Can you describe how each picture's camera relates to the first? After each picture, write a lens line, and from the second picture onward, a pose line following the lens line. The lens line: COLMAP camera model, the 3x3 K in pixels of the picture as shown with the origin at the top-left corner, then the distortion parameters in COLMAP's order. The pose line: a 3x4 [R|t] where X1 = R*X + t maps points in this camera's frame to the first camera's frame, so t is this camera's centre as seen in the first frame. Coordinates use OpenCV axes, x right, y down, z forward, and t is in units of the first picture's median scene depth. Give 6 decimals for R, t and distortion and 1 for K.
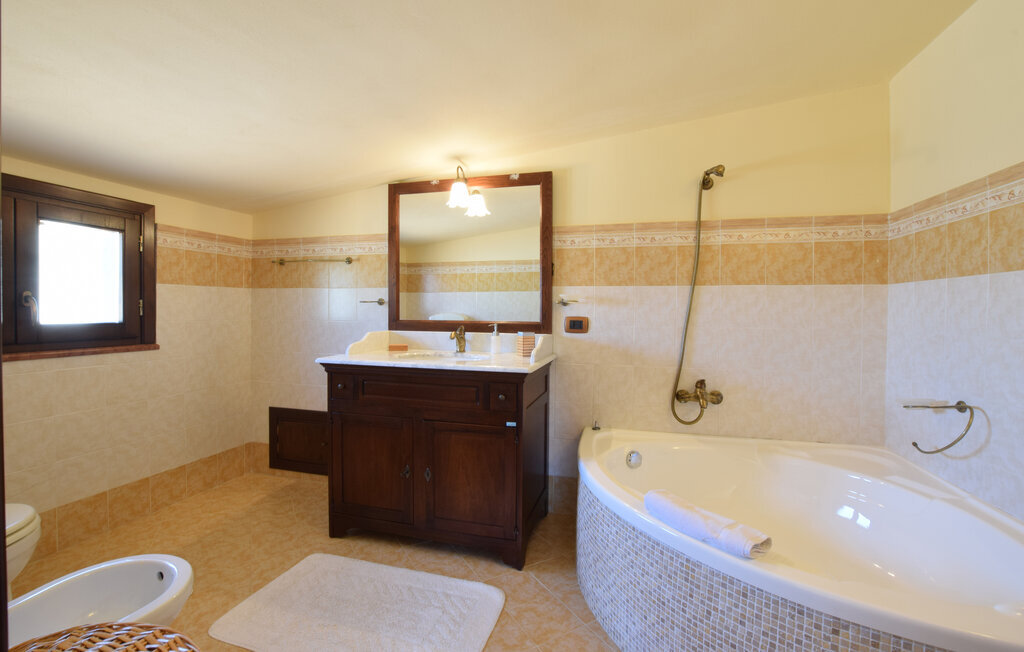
lens RADIAL K [[448.7, 0, 513.9], [0, 448.7, 316.6], [0, 0, 1]] dist [-0.005231, -0.000171]
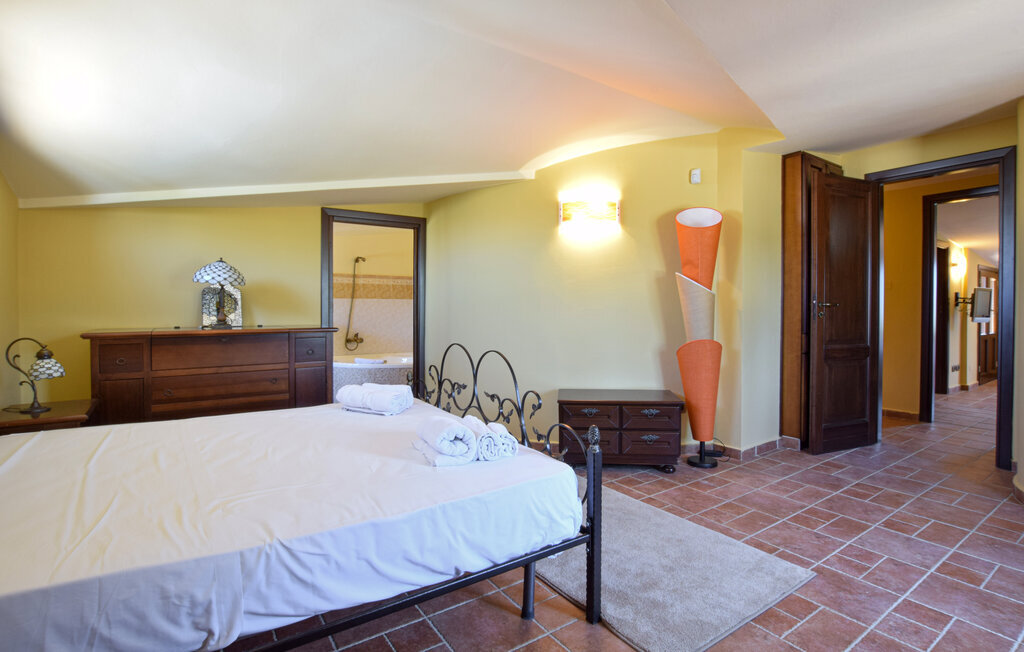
lens RADIAL K [[477.2, 0, 514.3], [0, 477.2, 318.3], [0, 0, 1]] dist [0.000155, 0.000003]
pose [[0.645416, -0.015523, 0.763674, -1.136110], [0.009917, 0.999880, 0.011943, 0.022555], [-0.763767, -0.000135, 0.645492, -1.544655]]
